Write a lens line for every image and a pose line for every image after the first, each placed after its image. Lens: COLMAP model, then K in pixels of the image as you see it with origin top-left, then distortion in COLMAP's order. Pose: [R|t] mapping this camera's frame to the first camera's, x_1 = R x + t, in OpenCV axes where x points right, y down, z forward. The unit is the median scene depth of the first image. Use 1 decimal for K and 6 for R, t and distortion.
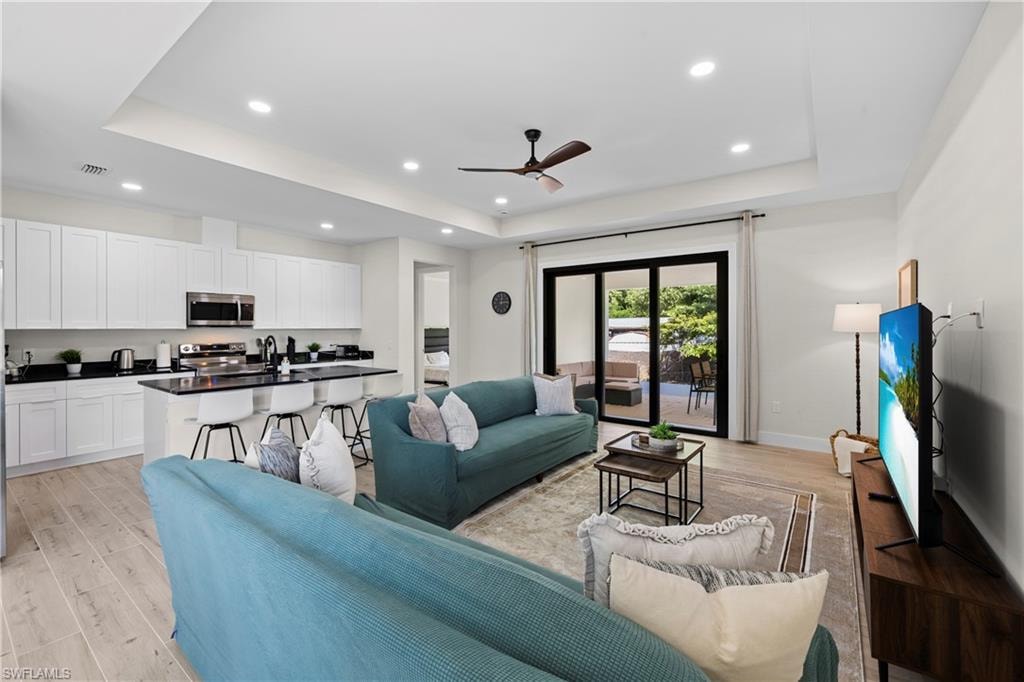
lens RADIAL K [[432.7, 0, 511.6], [0, 432.7, 328.6], [0, 0, 1]] dist [-0.000432, 0.000389]
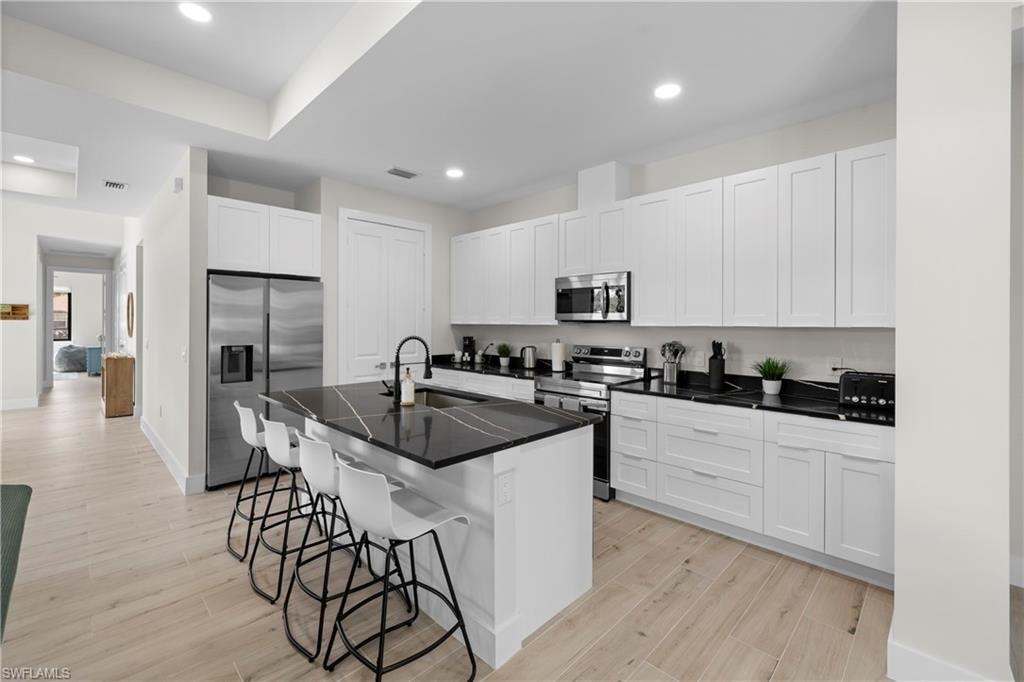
lens RADIAL K [[432.7, 0, 512.1], [0, 432.7, 322.1], [0, 0, 1]] dist [-0.000546, -0.000077]
pose [[-0.132936, 0.000624, -0.991124, 0.027070], [-0.006923, 0.999975, 0.001558, -0.004608], [0.991100, 0.007069, -0.132928, 0.953606]]
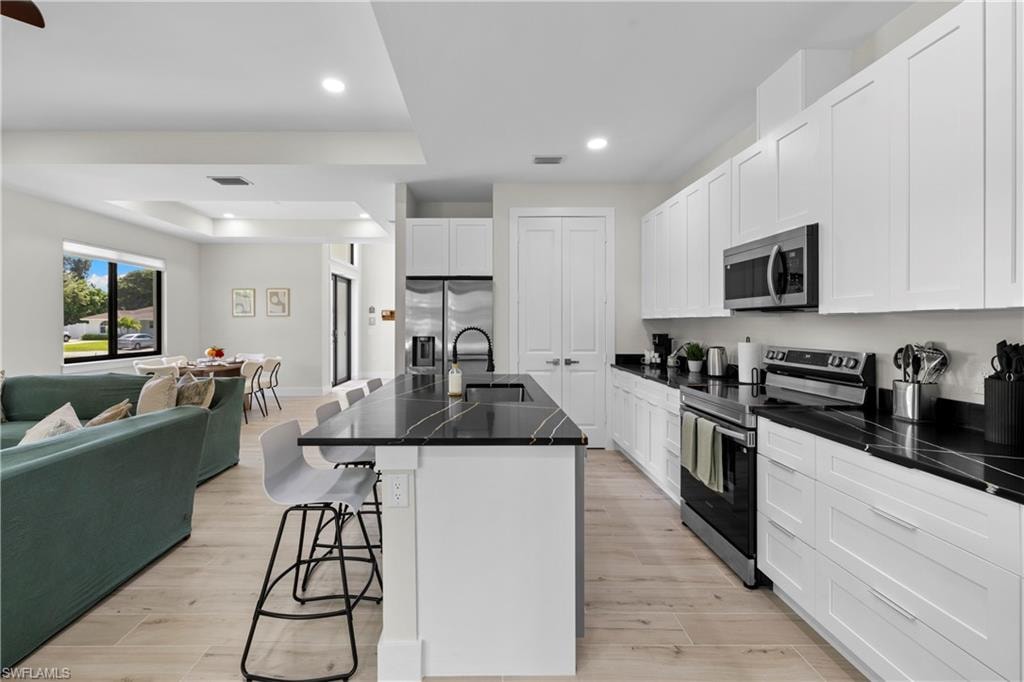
lens RADIAL K [[439.9, 0, 484.1], [0, 439.9, 322.8], [0, 0, 1]] dist [-0.000384, -0.000171]
pose [[-0.798080, 0.000387, -0.602551, -0.158465], [-0.000476, 0.999999, 0.001273, 0.008031], [0.602551, 0.001303, -0.798079, 1.172113]]
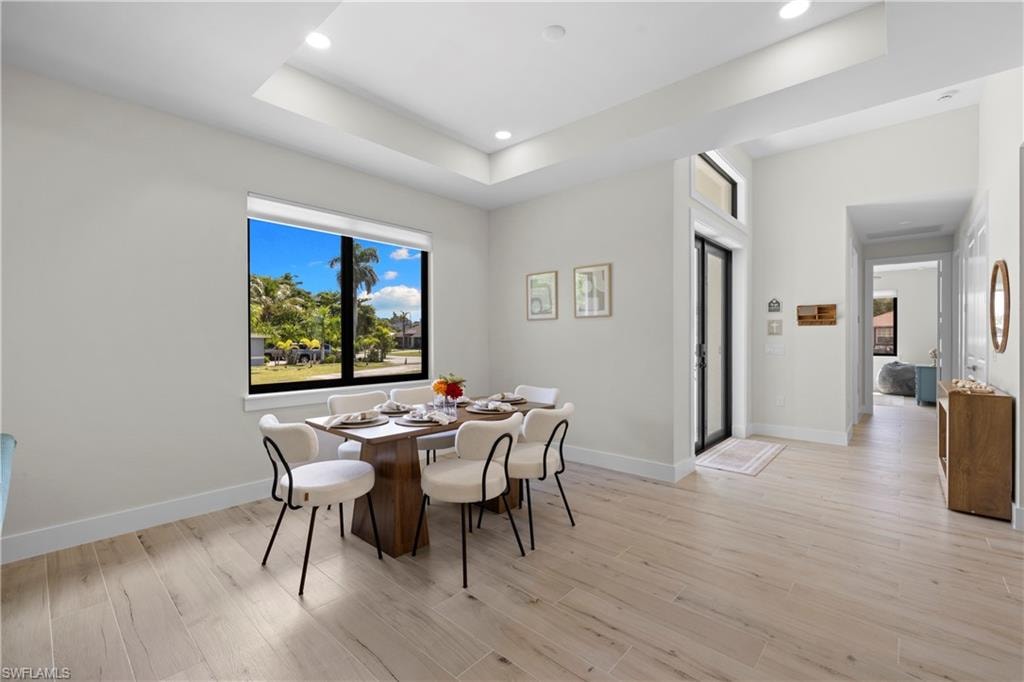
lens RADIAL K [[435.8, 0, 506.6], [0, 435.8, 341.2], [0, 0, 1]] dist [0.000612, 0.000128]
pose [[-0.995474, 0.002711, 0.094991, -0.409149], [0.003596, 0.999952, 0.009151, 0.023554], [-0.094962, 0.009451, -0.995436, 0.399919]]
